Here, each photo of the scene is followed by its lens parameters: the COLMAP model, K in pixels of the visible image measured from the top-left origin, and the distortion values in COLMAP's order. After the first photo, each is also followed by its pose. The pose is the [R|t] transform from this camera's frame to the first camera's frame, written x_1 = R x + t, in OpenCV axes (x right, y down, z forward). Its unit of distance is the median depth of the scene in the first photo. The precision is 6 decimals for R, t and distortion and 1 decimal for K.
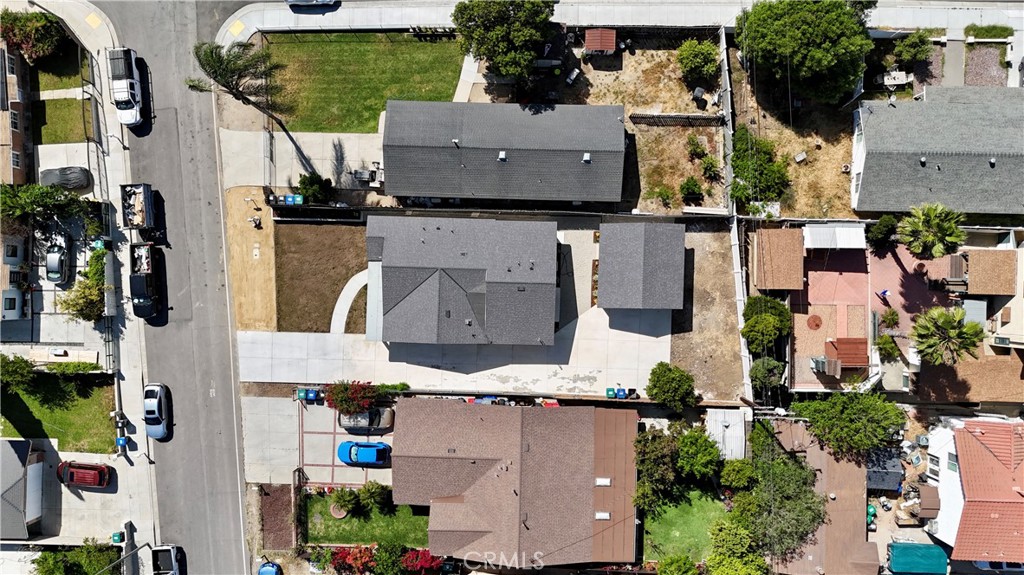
lens RADIAL K [[753.5, 0, 506.2], [0, 753.5, 288.4], [0, 0, 1]] dist [0.053430, -0.049025]
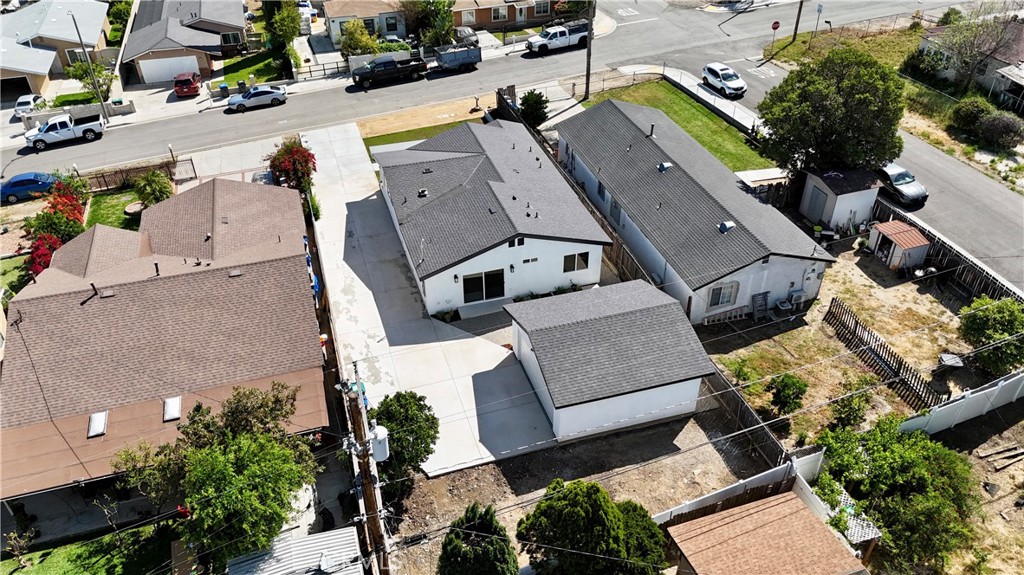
lens RADIAL K [[753.5, 0, 506.2], [0, 753.5, 288.4], [0, 0, 1]] dist [0.053430, -0.049025]
pose [[0.313190, 0.576393, -0.754773, 0.517120], [-0.949662, 0.183921, -0.253604, 0.155669], [-0.007357, 0.796206, 0.604981, 0.630985]]
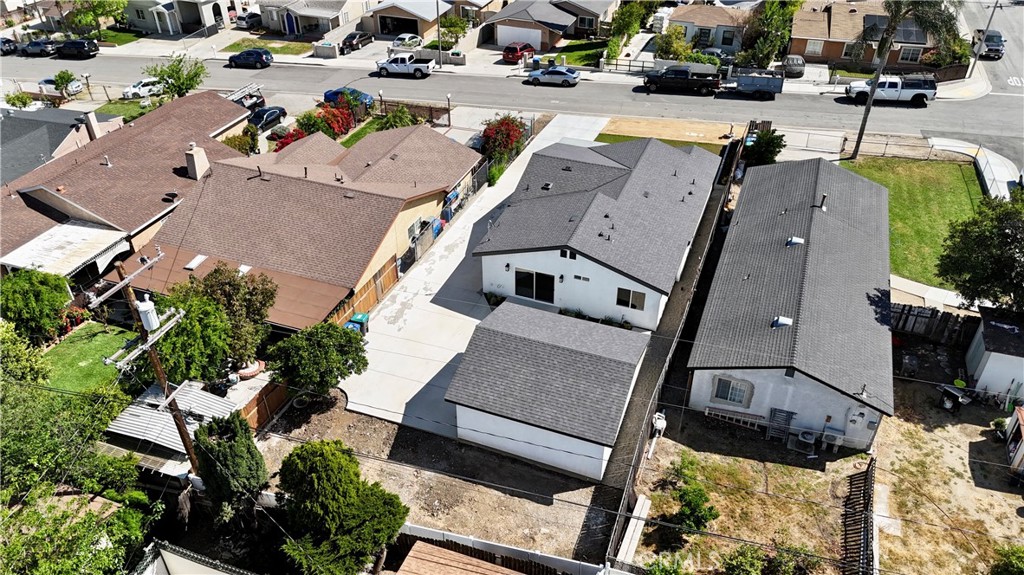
lens RADIAL K [[753.5, 0, 506.2], [0, 753.5, 288.4], [0, 0, 1]] dist [0.053430, -0.049025]
pose [[-0.340116, 0.567053, -0.750181, 0.521619], [-0.940380, -0.202920, 0.272964, -0.124090], [0.002558, 0.798295, 0.602261, 0.629324]]
